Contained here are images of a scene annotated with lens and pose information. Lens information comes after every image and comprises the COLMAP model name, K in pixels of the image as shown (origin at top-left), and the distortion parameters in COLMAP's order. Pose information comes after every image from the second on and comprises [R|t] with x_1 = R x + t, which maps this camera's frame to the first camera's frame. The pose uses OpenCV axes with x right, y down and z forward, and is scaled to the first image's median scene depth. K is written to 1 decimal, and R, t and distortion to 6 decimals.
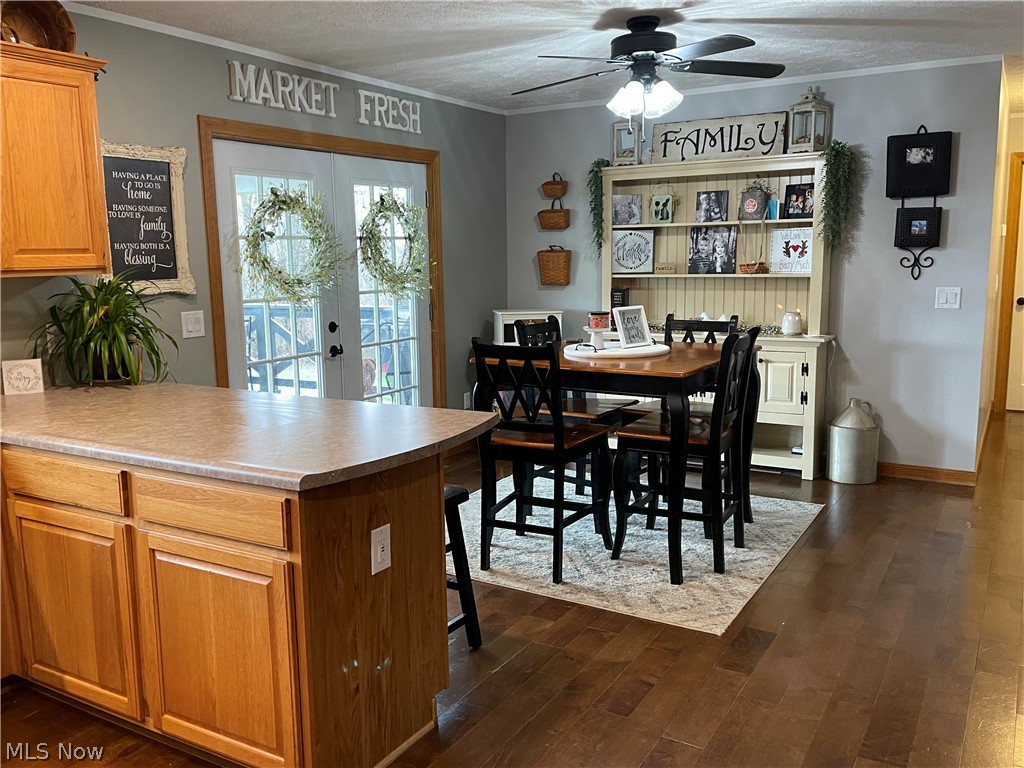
lens RADIAL K [[862.4, 0, 509.2], [0, 862.4, 378.9], [0, 0, 1]] dist [0.006003, -0.000443]
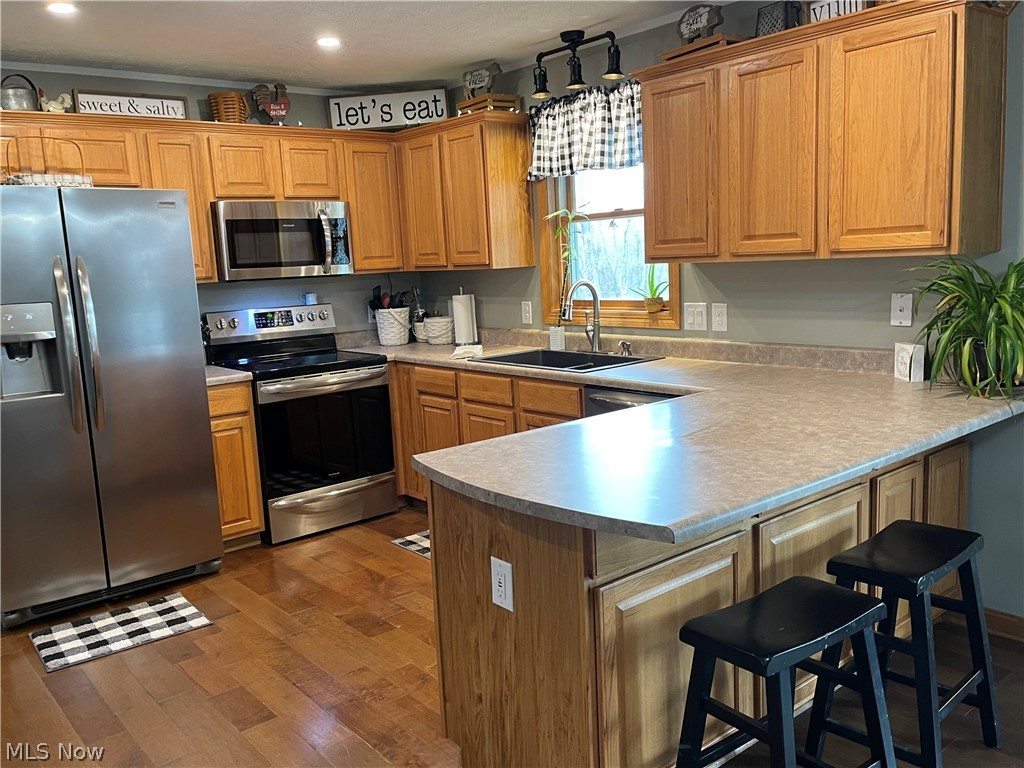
lens RADIAL K [[862.4, 0, 509.4], [0, 862.4, 392.1], [0, 0, 1]] dist [0.006003, -0.000443]
pose [[-0.349872, 0.180344, -0.919275, 0.494018], [-0.085196, 0.971103, 0.222937, -0.154129], [0.932916, 0.156318, -0.324397, 0.971959]]
